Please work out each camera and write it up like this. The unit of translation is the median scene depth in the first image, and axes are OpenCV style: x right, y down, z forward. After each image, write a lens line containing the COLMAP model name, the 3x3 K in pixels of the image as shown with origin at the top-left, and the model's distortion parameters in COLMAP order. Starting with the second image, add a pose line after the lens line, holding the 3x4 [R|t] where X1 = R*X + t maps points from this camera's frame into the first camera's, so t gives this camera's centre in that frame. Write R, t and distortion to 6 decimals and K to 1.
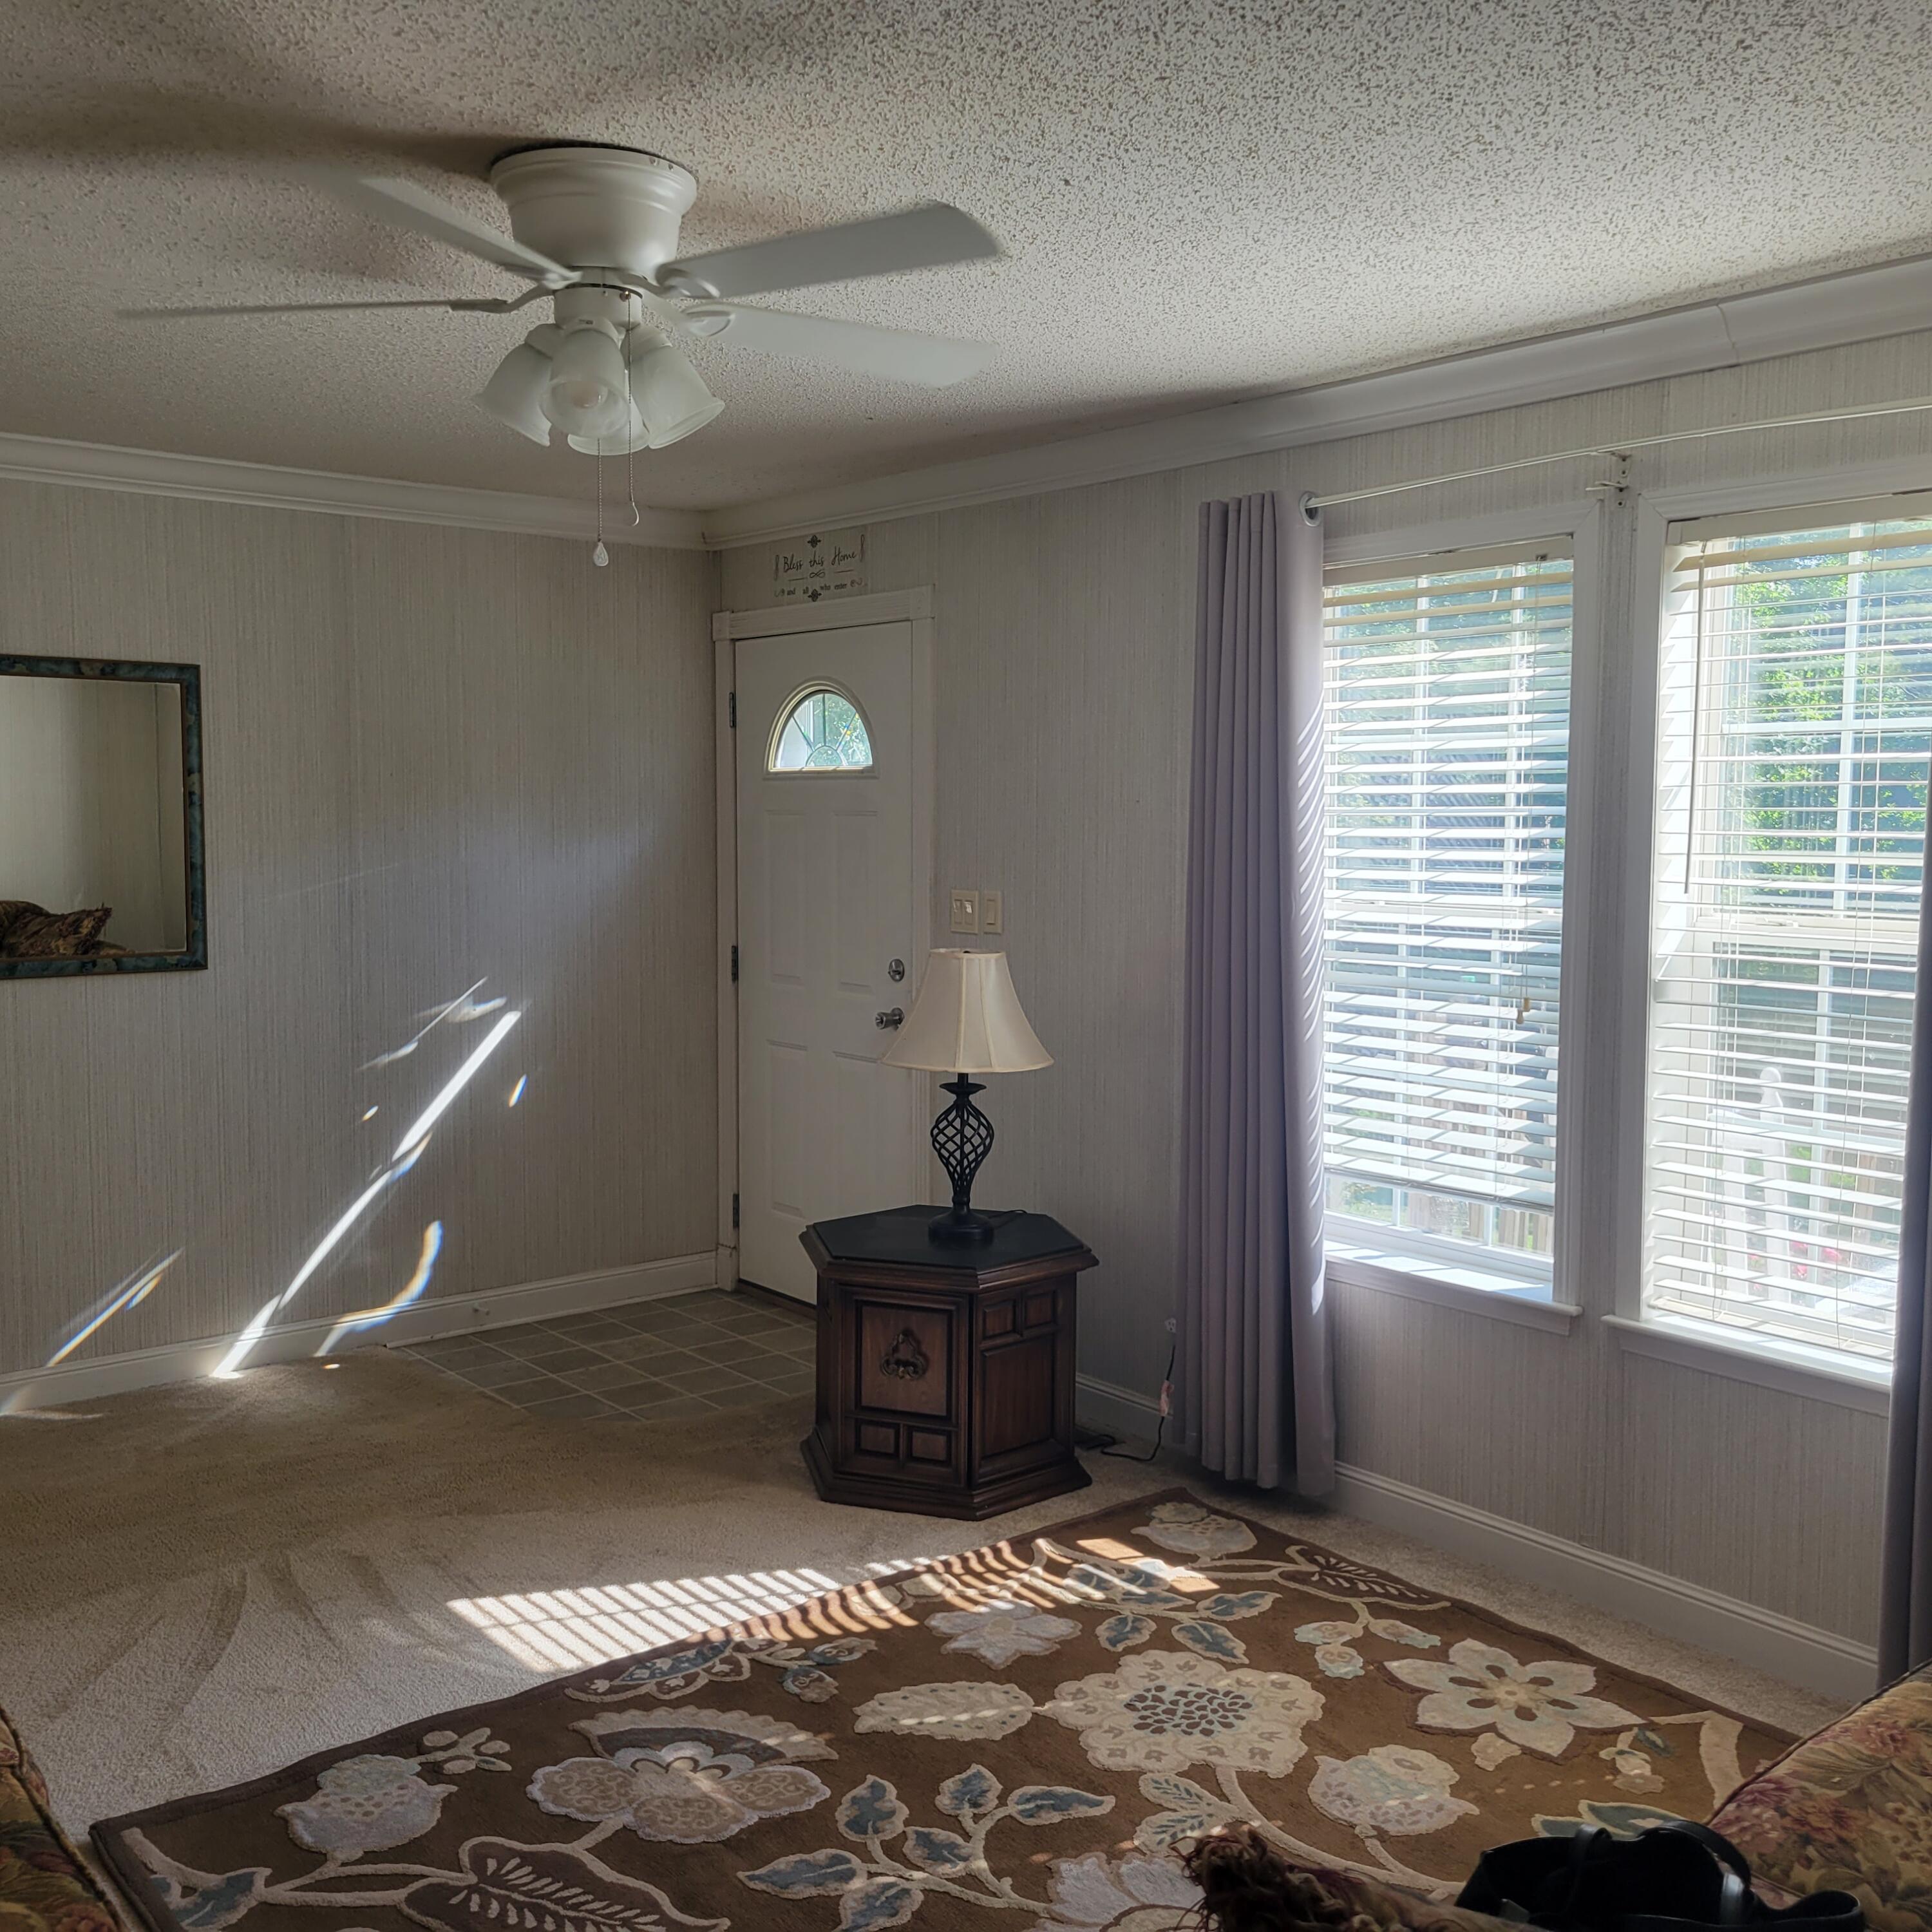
lens RADIAL K [[1957.8, 0, 959.1], [0, 1957.8, 963.7], [0, 0, 1]] dist [0.042812, -0.029627]
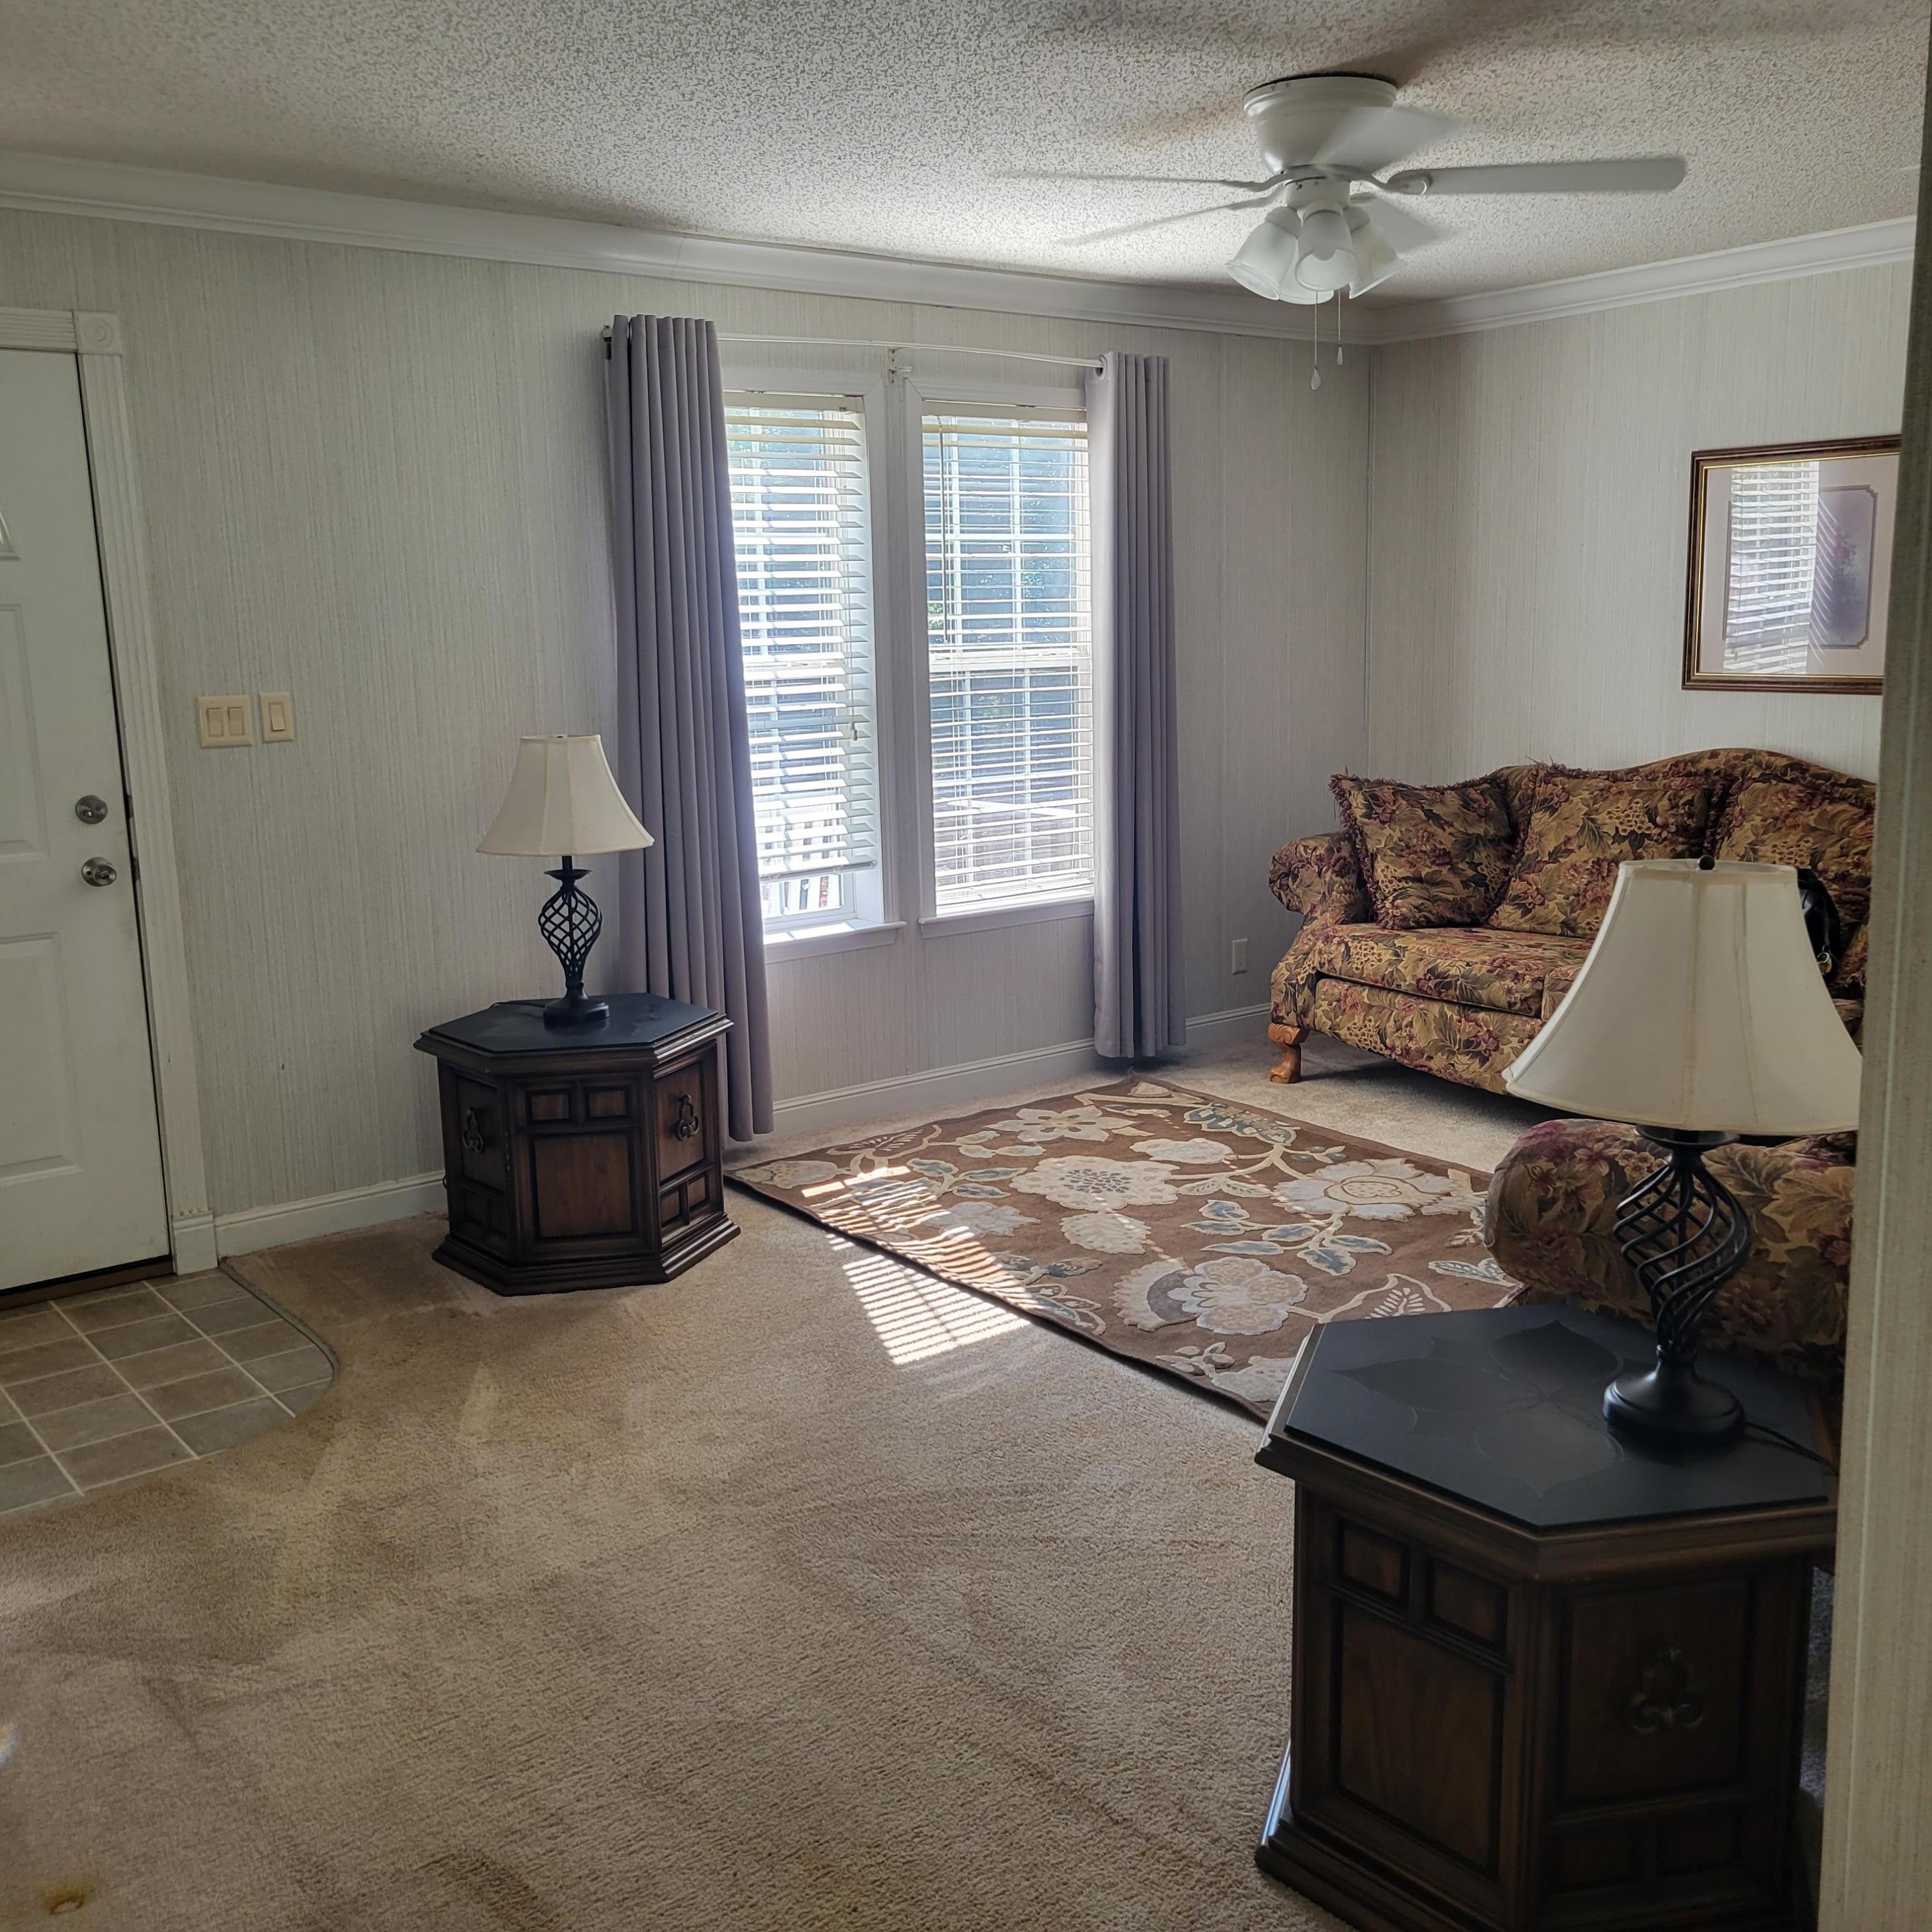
lens RADIAL K [[1957.8, 0, 959.1], [0, 1957.8, 963.7], [0, 0, 1]] dist [0.042812, -0.029627]
pose [[0.003653, -0.180968, 0.983482, -1.263258], [0.101669, 0.978460, 0.179666, -0.064896], [-0.994812, 0.099334, 0.021973, 0.991690]]
